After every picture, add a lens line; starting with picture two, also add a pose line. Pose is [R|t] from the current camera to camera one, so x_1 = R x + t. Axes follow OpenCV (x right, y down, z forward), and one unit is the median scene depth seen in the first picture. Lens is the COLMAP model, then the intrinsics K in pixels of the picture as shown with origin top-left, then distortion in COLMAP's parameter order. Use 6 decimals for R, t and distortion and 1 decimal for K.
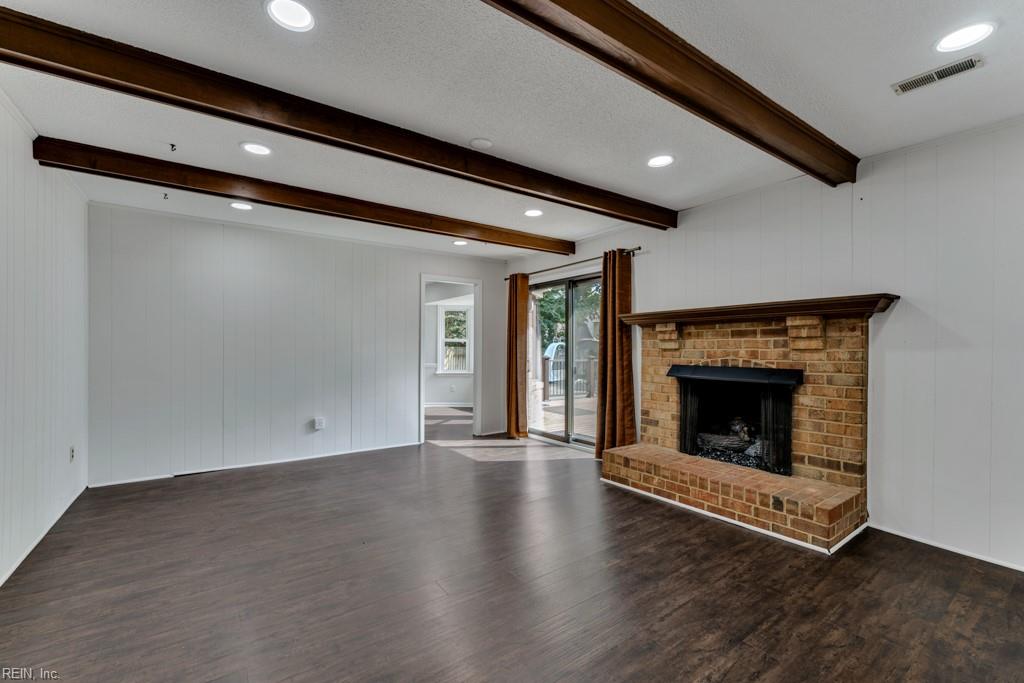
lens RADIAL K [[436.8, 0, 512.4], [0, 436.8, 342.2], [0, 0, 1]] dist [-0.002422, 0.000161]
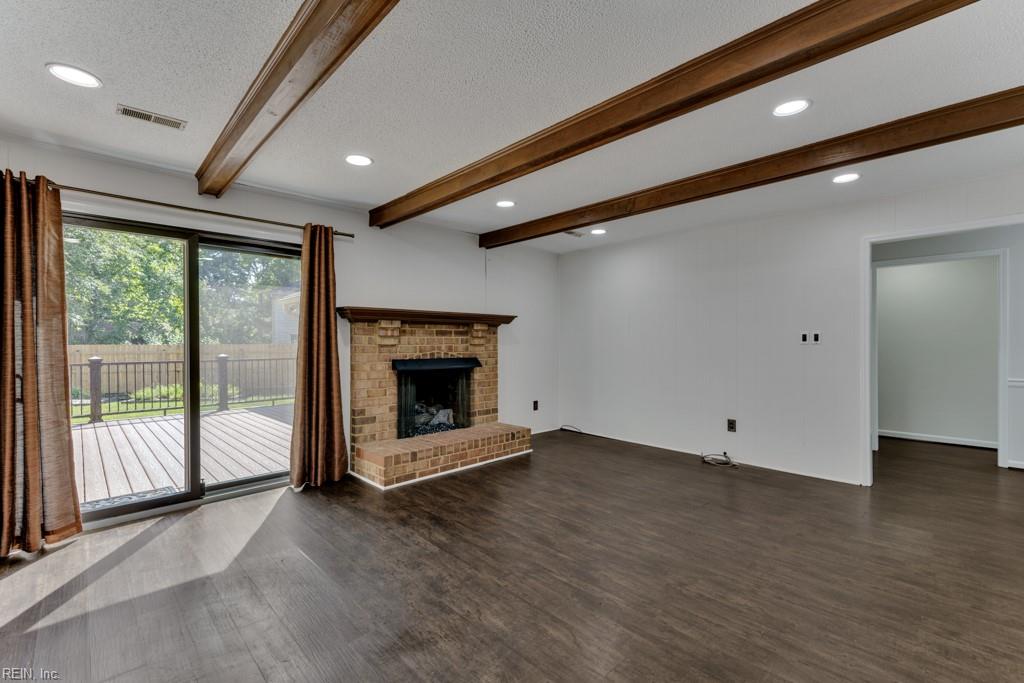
lens RADIAL K [[436.8, 0, 512.3], [0, 436.8, 347.0], [0, 0, 1]] dist [-0.002422, 0.000161]
pose [[-0.149983, -0.012200, 0.988613, -0.834306], [-0.013496, 0.999856, 0.010291, 0.006724], [-0.988596, -0.011798, -0.150126, 0.998472]]
